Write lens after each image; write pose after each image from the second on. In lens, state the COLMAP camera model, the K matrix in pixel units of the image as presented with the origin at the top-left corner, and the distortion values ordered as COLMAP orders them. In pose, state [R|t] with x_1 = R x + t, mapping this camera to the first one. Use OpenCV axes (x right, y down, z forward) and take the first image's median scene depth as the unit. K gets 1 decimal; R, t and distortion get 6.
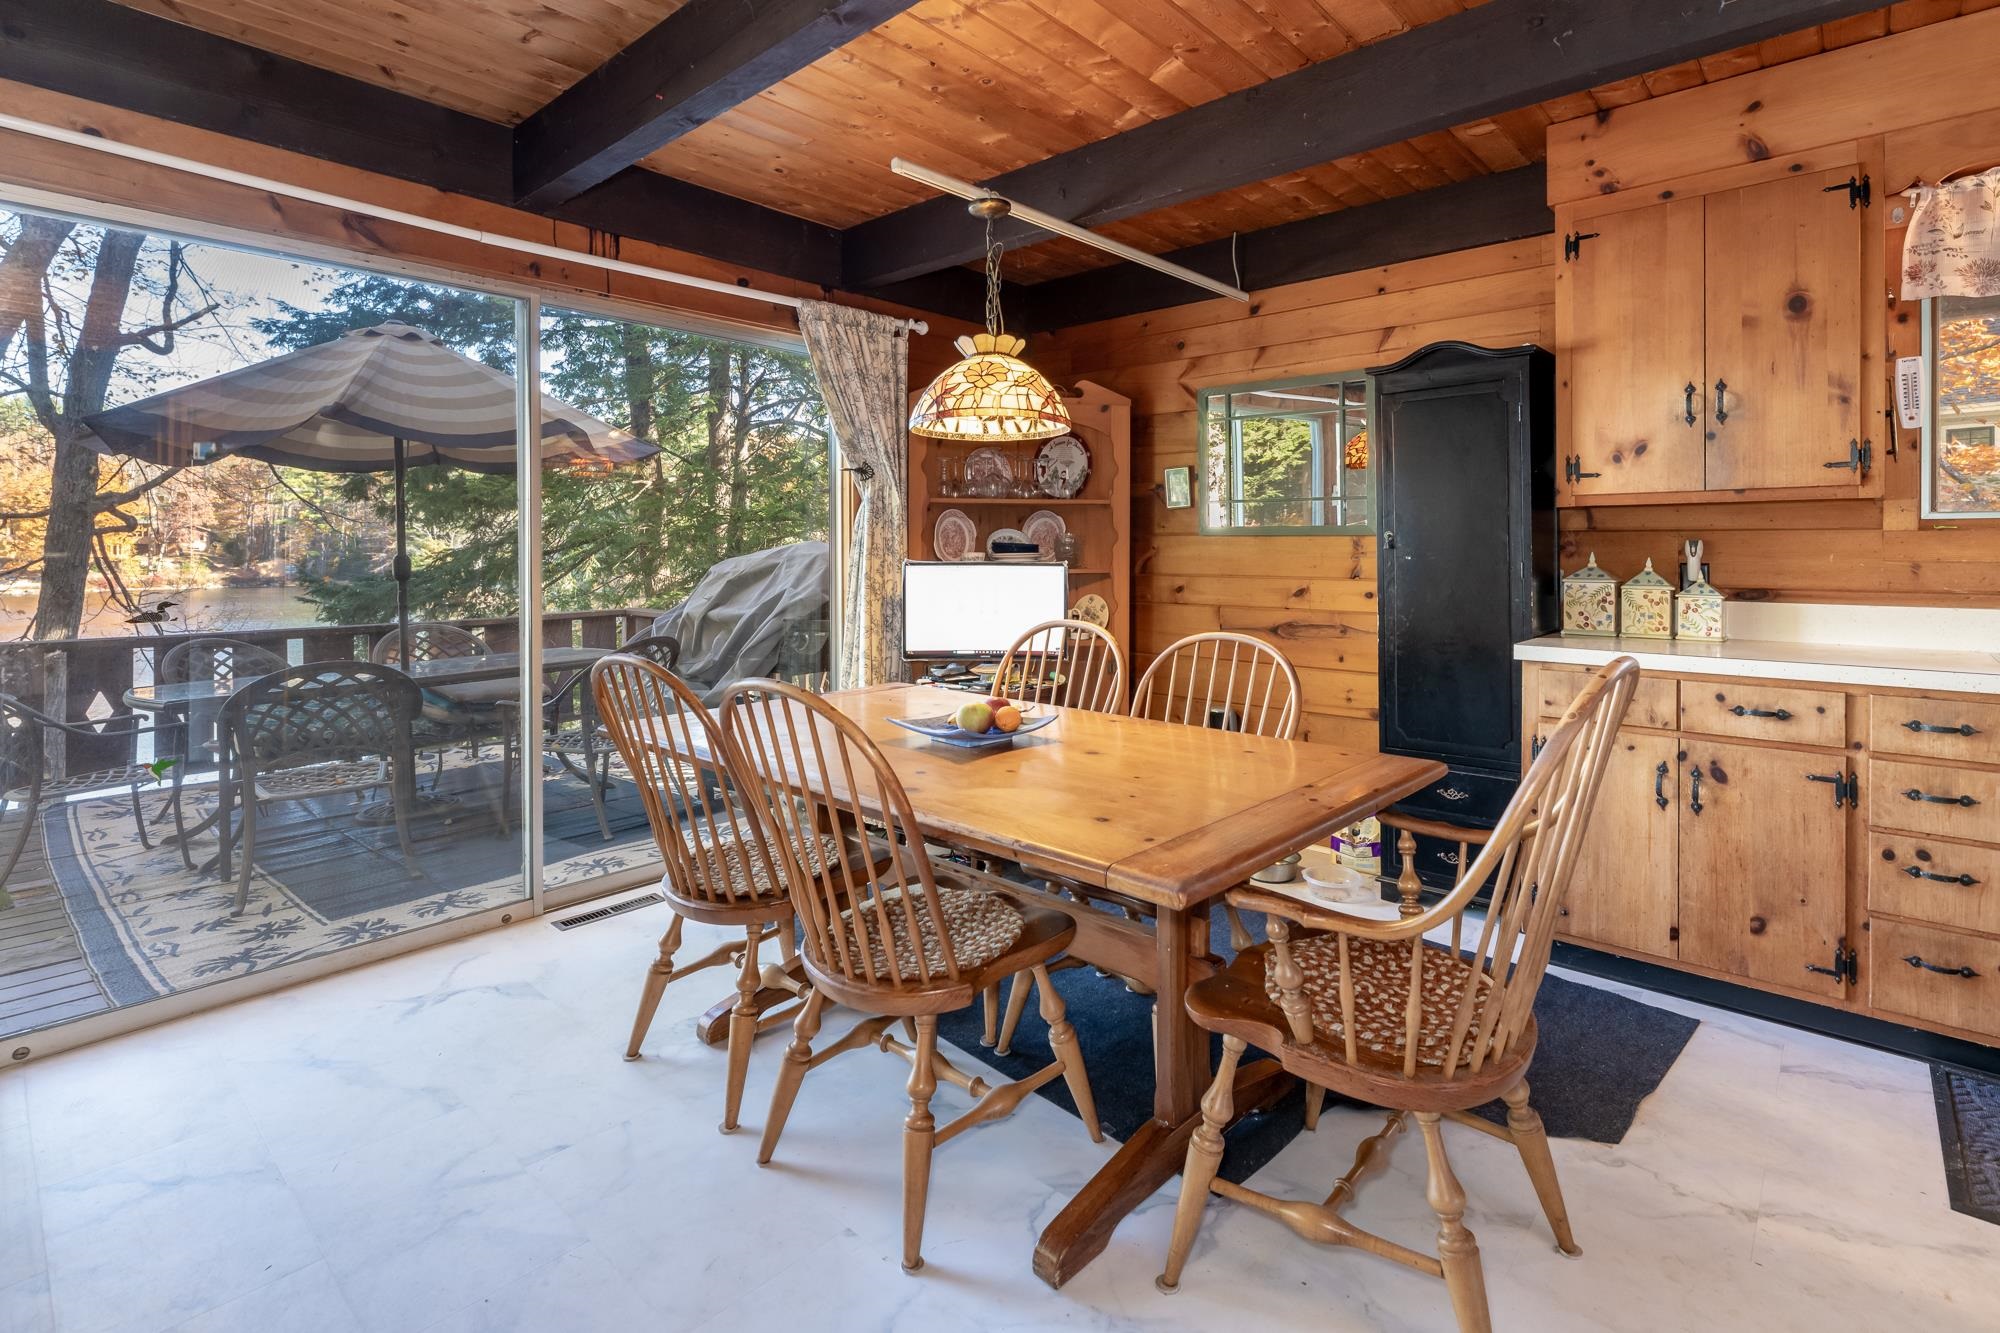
lens RADIAL K [[966.2, 0, 1031.1], [0, 966.2, 551.7], [0, 0, 1]] dist [-0.002623, 0.000654]
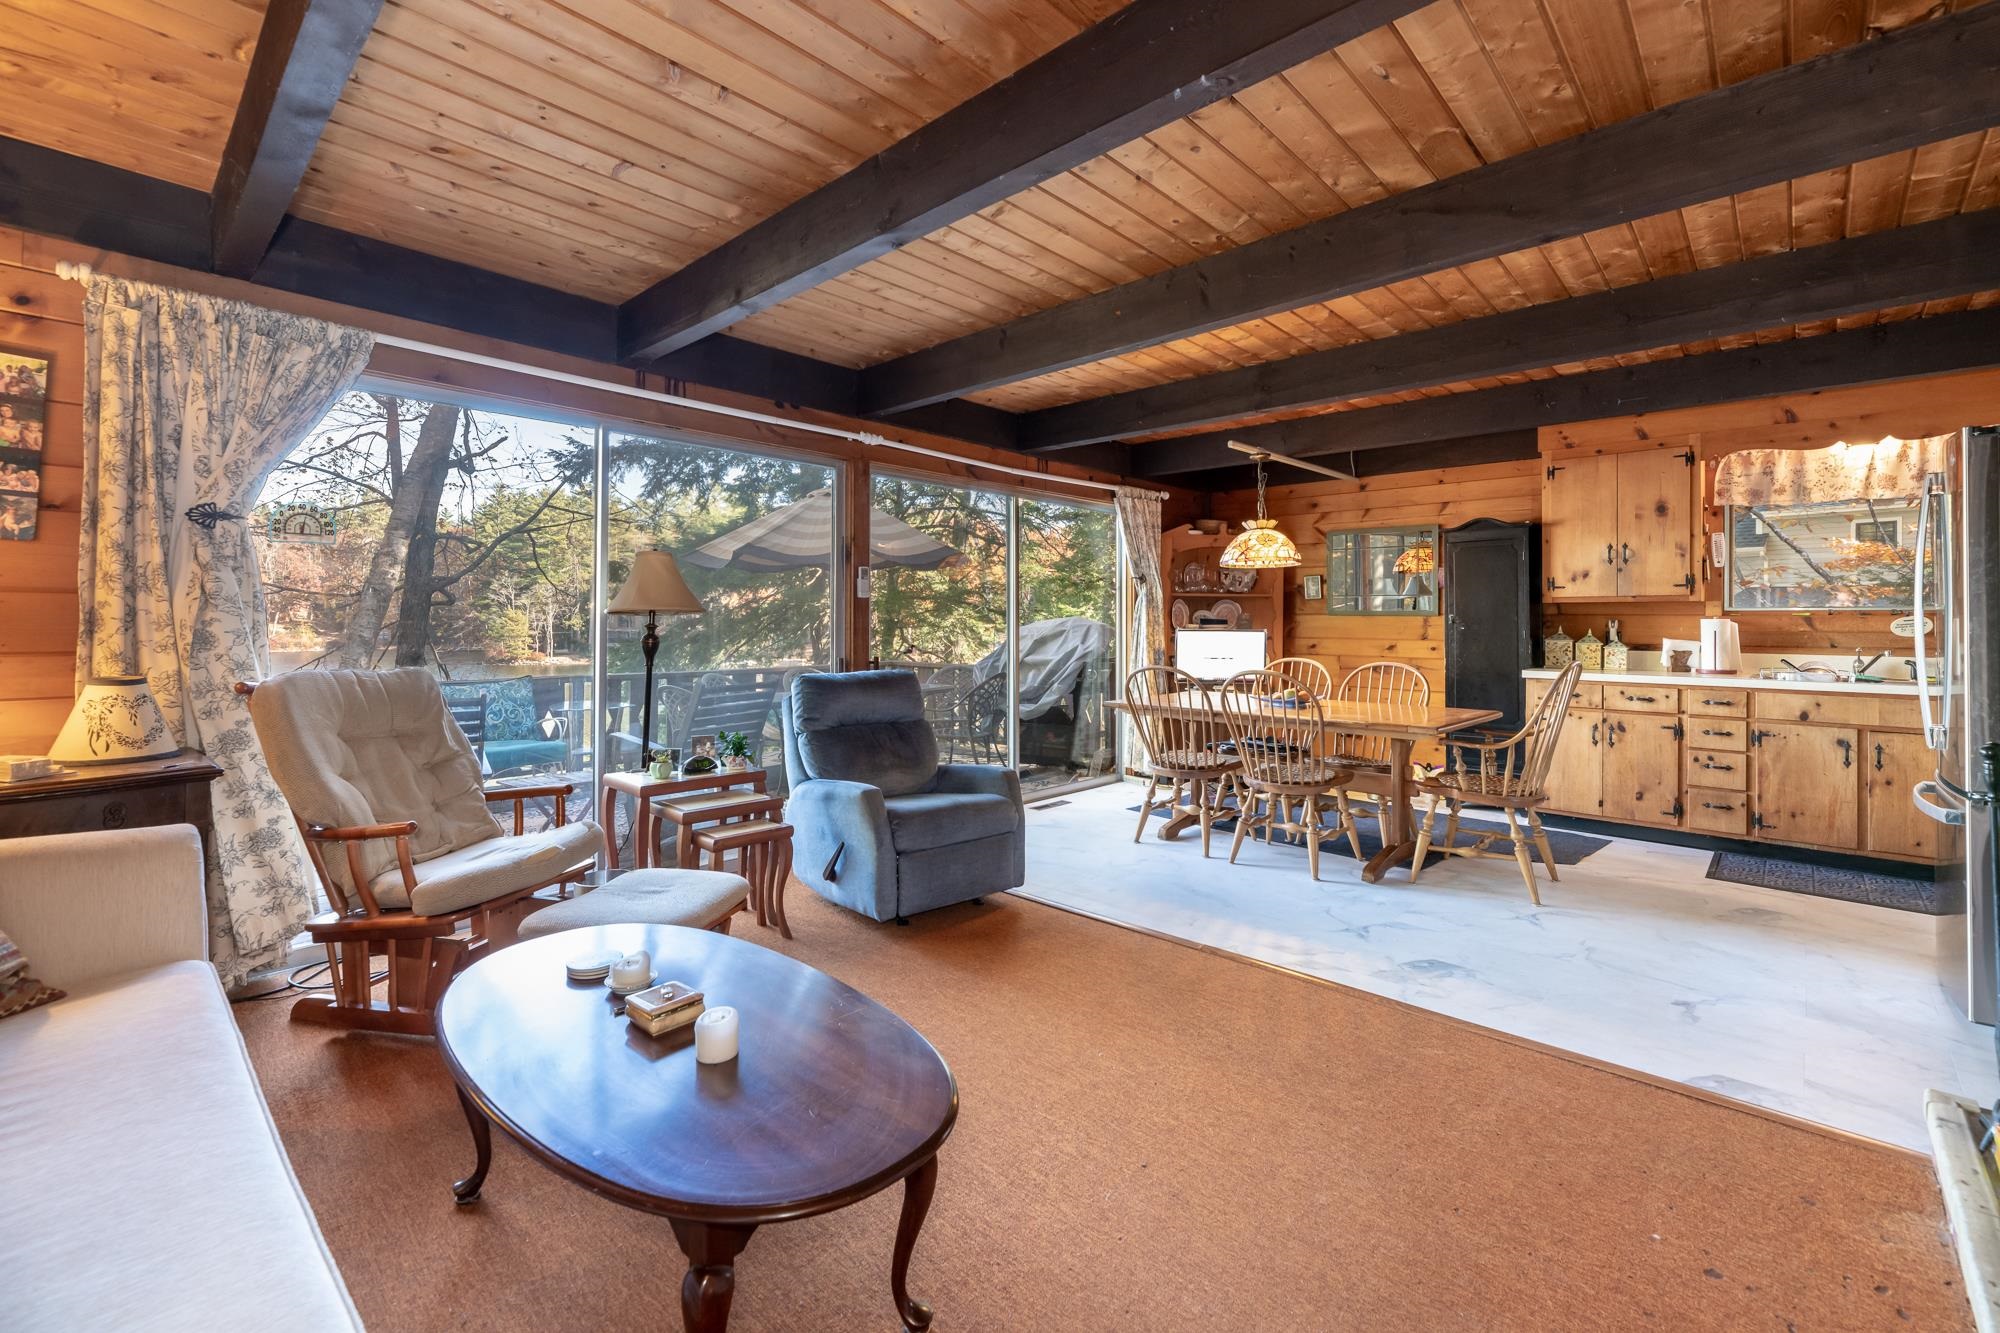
lens RADIAL K [[872.3, 0, 990.2], [0, 872.3, 617.5], [0, 0, 1]] dist [-0.002649, -0.000443]
pose [[0.998981, 0.005756, -0.044755, -0.538226], [-0.006071, 0.999958, -0.006891, 0.003195], [0.044714, 0.007156, 0.998974, -0.887565]]
